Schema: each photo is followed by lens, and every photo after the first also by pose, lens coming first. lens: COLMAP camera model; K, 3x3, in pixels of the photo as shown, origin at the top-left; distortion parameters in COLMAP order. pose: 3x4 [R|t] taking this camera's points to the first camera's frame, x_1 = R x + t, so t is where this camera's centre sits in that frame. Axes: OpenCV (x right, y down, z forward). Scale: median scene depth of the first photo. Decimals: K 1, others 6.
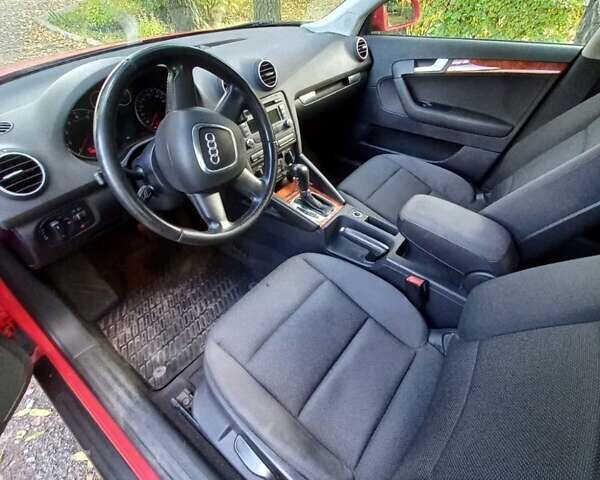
lens RADIAL K [[309.1, 0, 300.0], [0, 309.1, 240.0], [0, 0, 1]] dist [-0.000845, -0.000171]
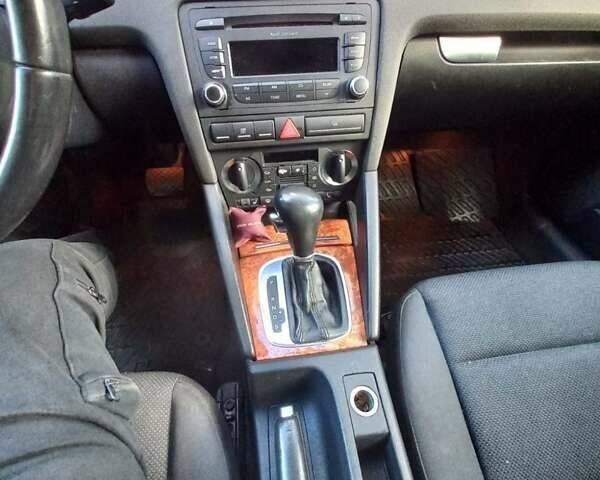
lens RADIAL K [[309.1, 0, 300.0], [0, 309.1, 240.0], [0, 0, 1]] dist [-0.000845, -0.000171]
pose [[0.714442, 0.523531, -0.464206, 0.196708], [-0.490460, 0.847876, 0.201384, -0.260084], [0.499020, 0.083797, 0.862529, 0.649424]]
